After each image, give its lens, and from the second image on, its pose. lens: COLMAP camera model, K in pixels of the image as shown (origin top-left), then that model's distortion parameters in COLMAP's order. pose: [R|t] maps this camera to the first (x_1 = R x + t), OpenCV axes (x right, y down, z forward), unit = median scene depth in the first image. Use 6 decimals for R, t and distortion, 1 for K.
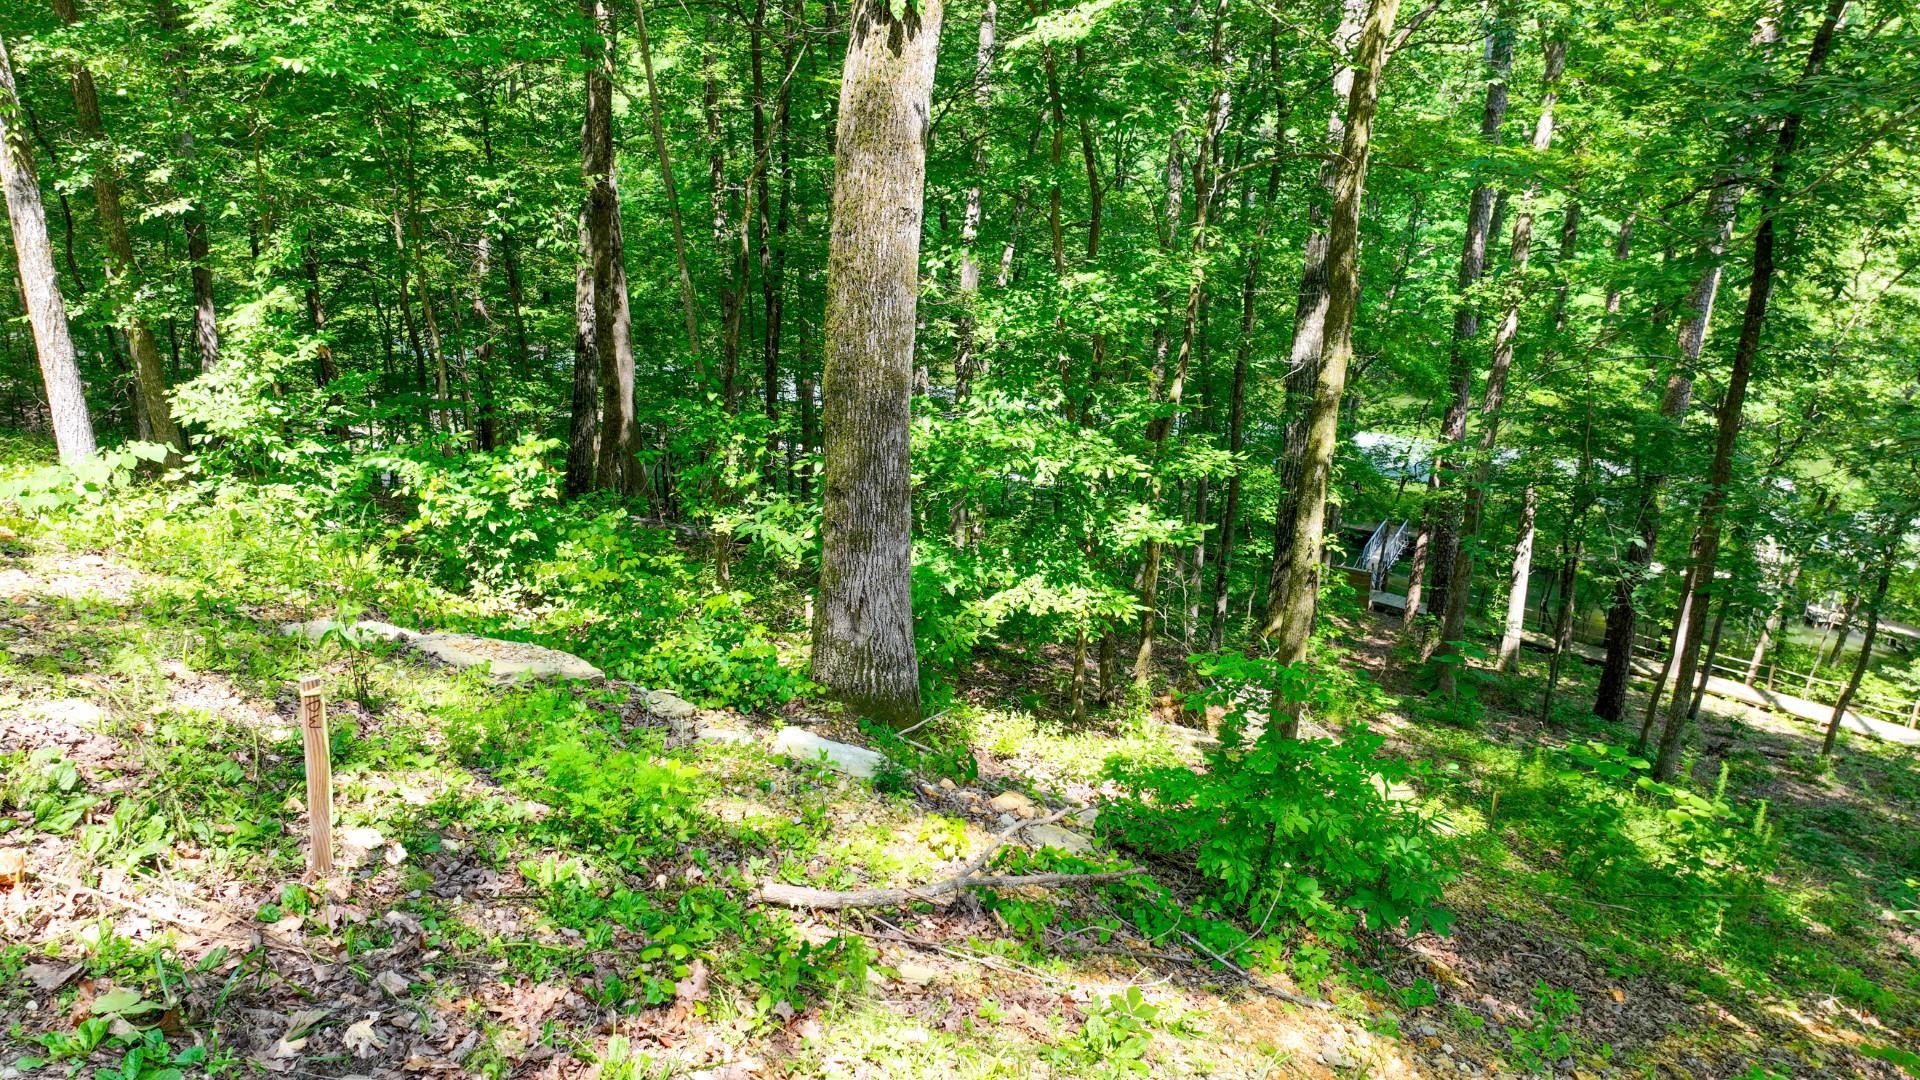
lens RADIAL K [[1347.2, 0, 956.3], [0, 1347.2, 539.3], [0, 0, 1]] dist [-0.005659, 0.022119]
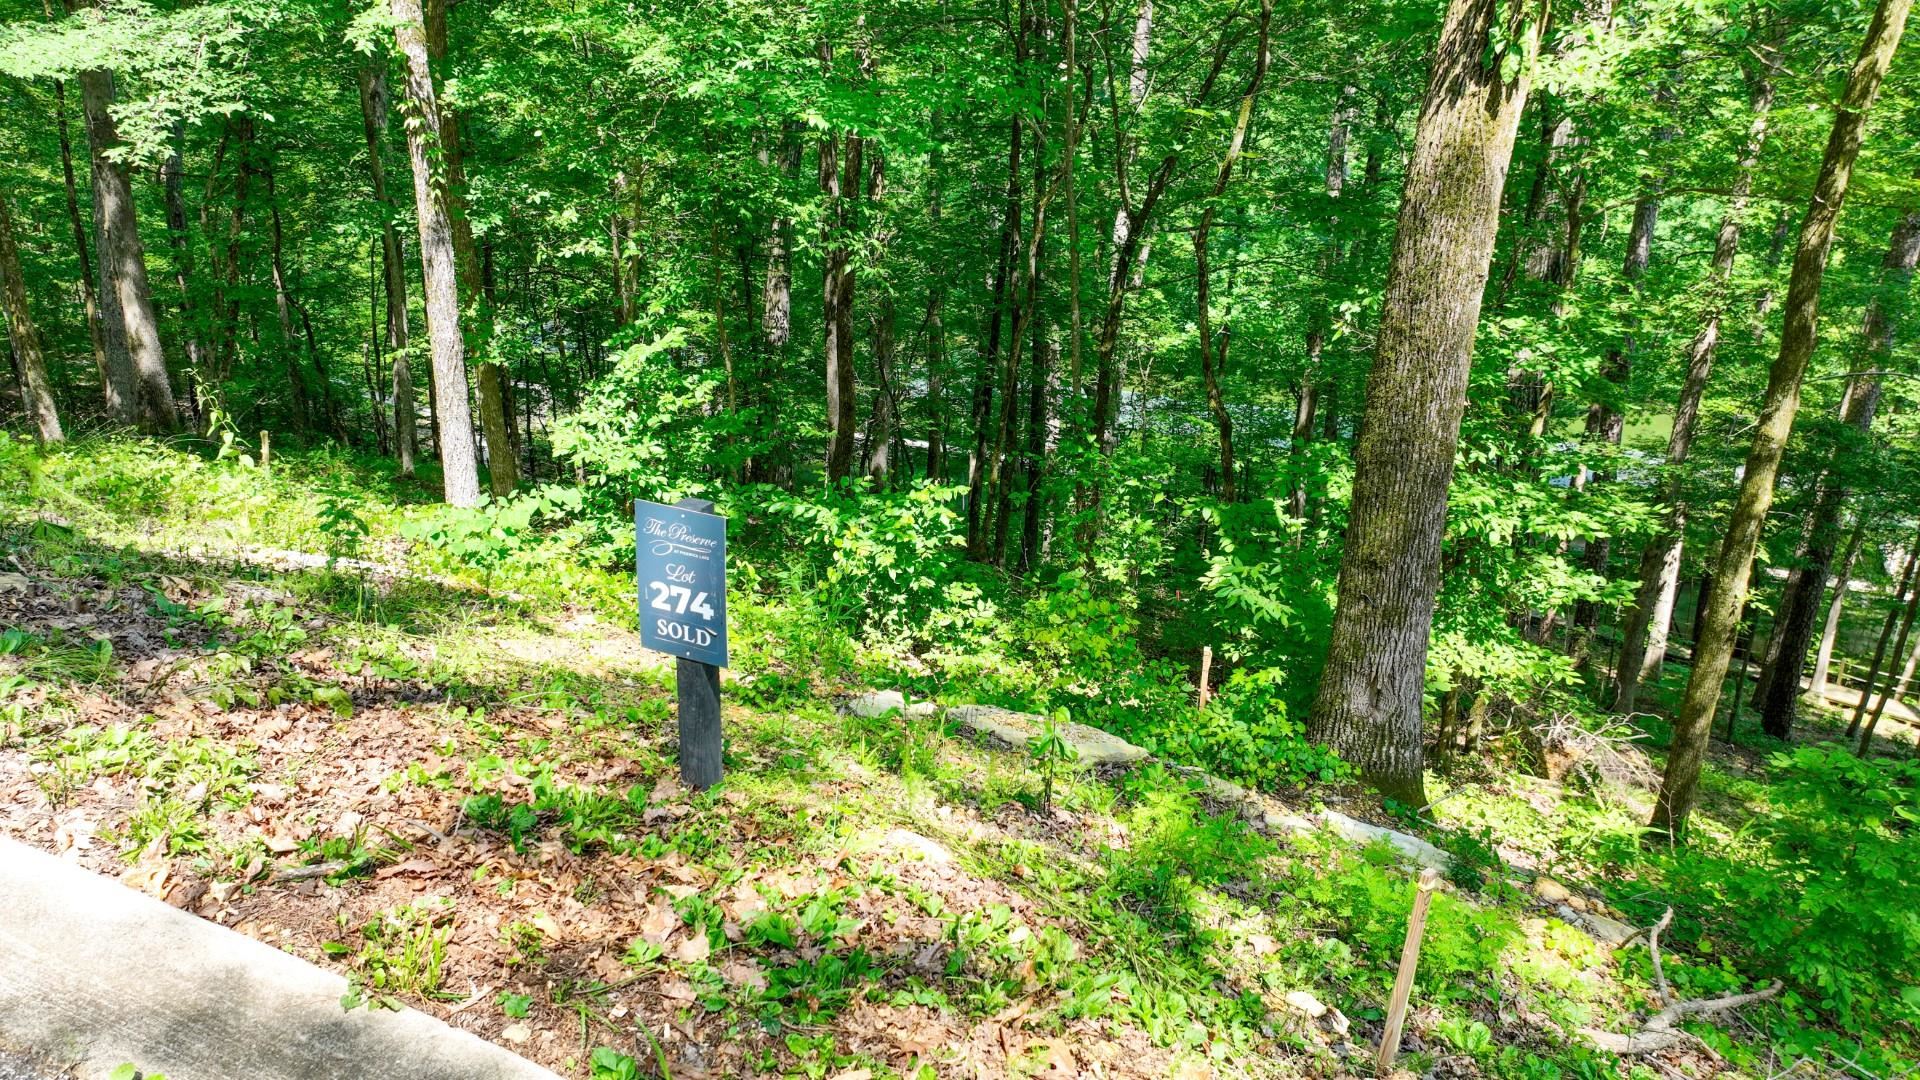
lens RADIAL K [[1347.2, 0, 959.0], [0, 1347.2, 538.2], [0, 0, 1]] dist [-0.005659, 0.022119]
pose [[0.999103, 0.012487, -0.040465, -0.258951], [-0.012175, 0.999894, 0.007945, -0.043830], [0.040560, -0.007445, 0.999149, 0.019077]]
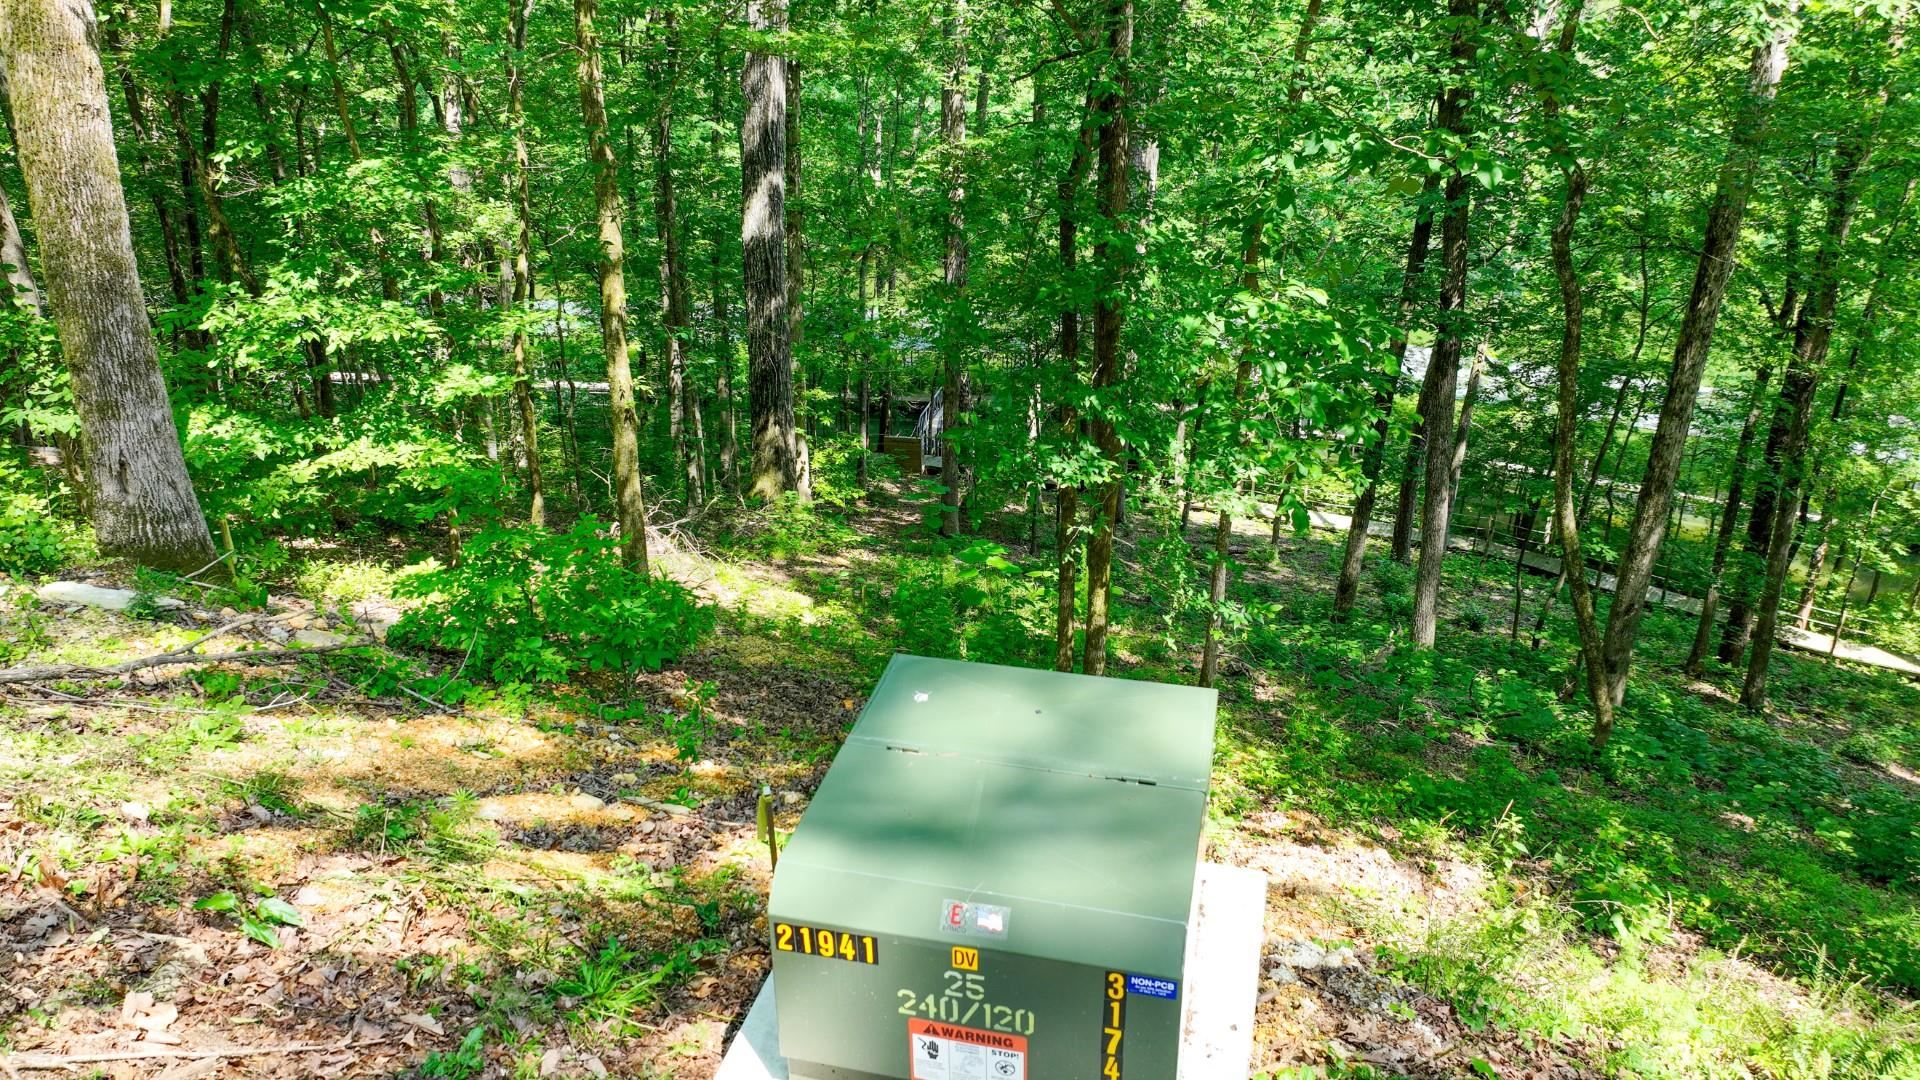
lens RADIAL K [[1347.2, 0, 951.2], [0, 1347.2, 537.5], [0, 0, 1]] dist [-0.005659, 0.022119]
pose [[0.954419, -0.130172, 0.268590, 0.212898], [0.110150, 0.989978, 0.088383, 0.063690], [-0.277403, -0.054770, 0.959191, -0.207863]]
